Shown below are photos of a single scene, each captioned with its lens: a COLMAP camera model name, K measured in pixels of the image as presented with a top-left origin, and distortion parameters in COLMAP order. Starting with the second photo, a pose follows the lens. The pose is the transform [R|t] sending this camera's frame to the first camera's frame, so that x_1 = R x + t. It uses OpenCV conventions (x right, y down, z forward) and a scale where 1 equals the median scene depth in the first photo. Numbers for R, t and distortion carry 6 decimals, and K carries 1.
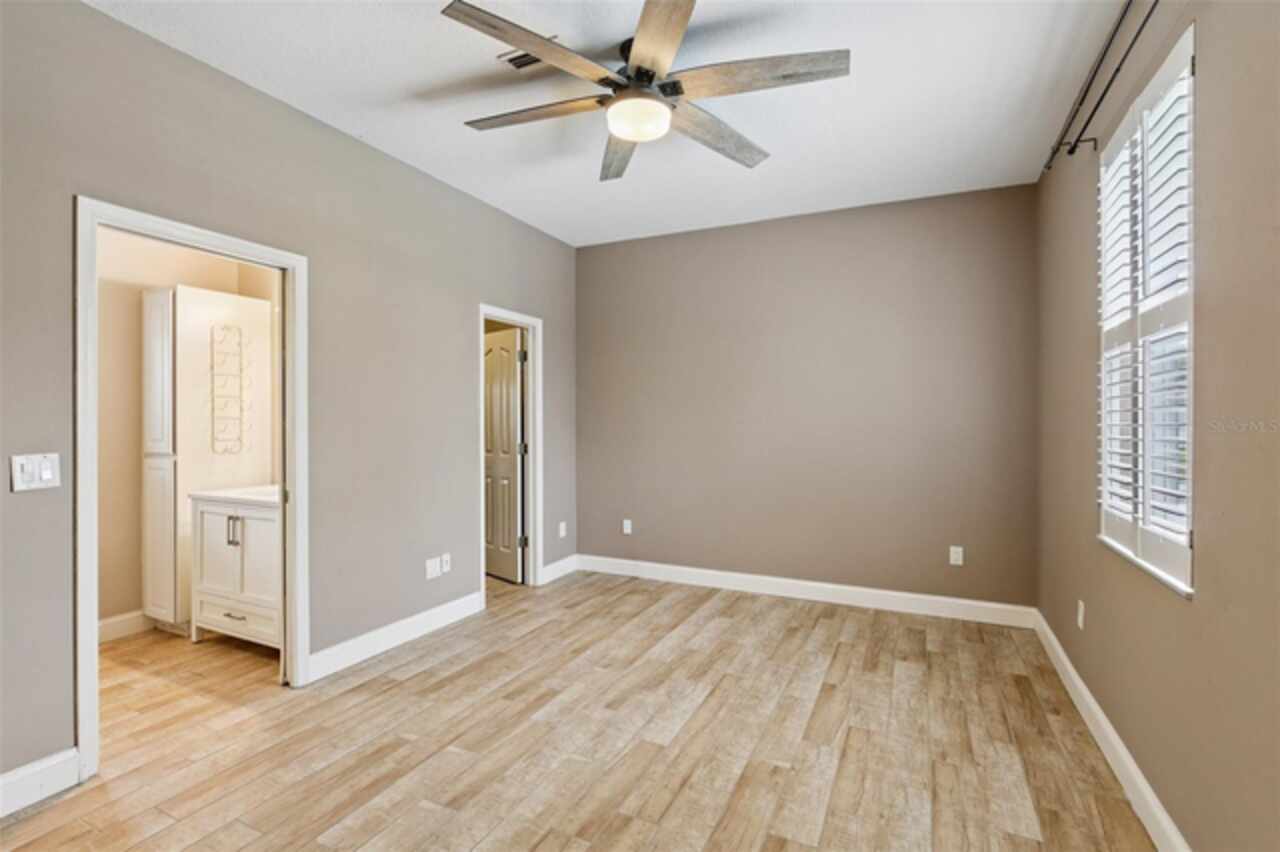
lens RADIAL K [[601.0, 0, 637.7], [0, 601.0, 423.1], [0, 0, 1]] dist [-0.003824, -0.000099]
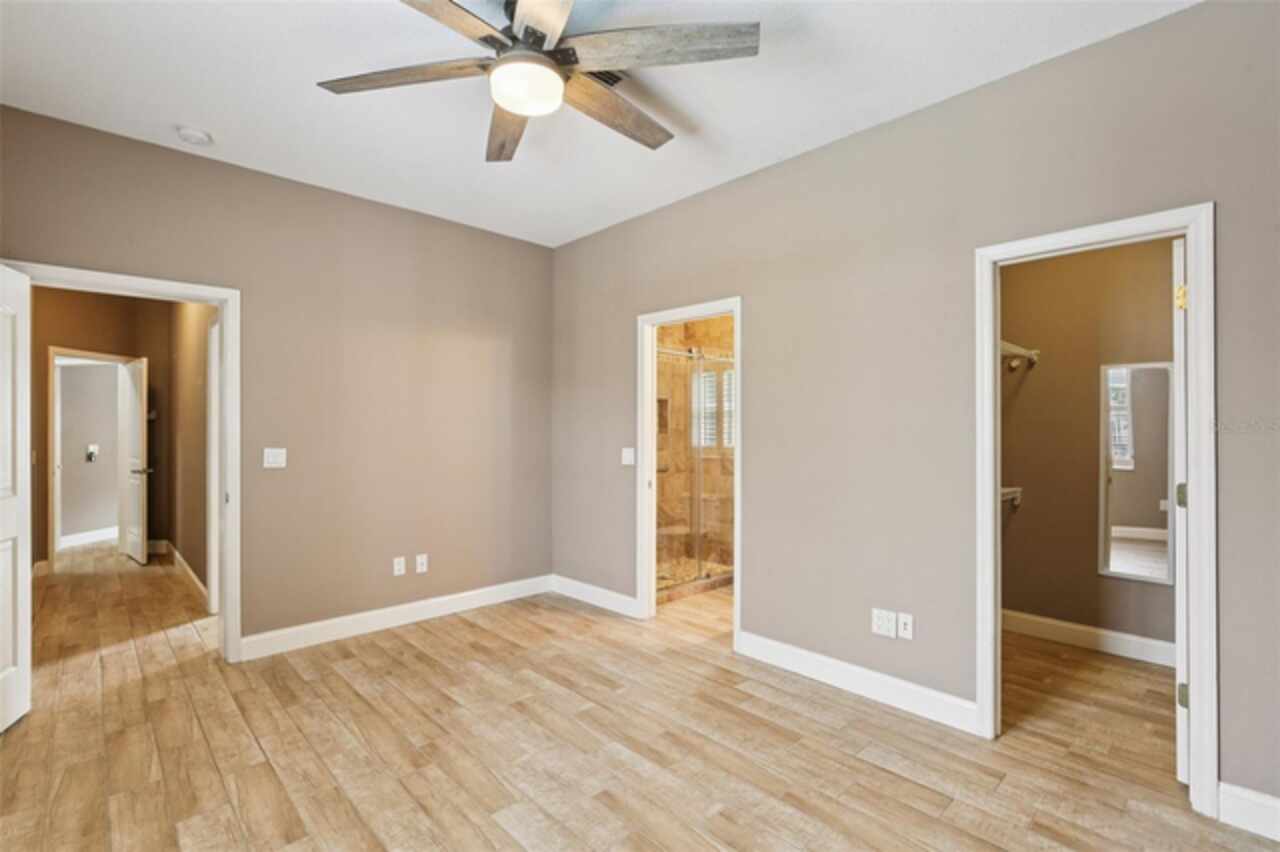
lens RADIAL K [[601.0, 0, 637.0], [0, 601.0, 427.9], [0, 0, 1]] dist [-0.003824, -0.000099]
pose [[-0.374697, -0.003012, -0.927142, 0.662465], [-0.002622, 0.999994, -0.002189, -0.010819], [0.927144, 0.001610, -0.374703, 1.312218]]
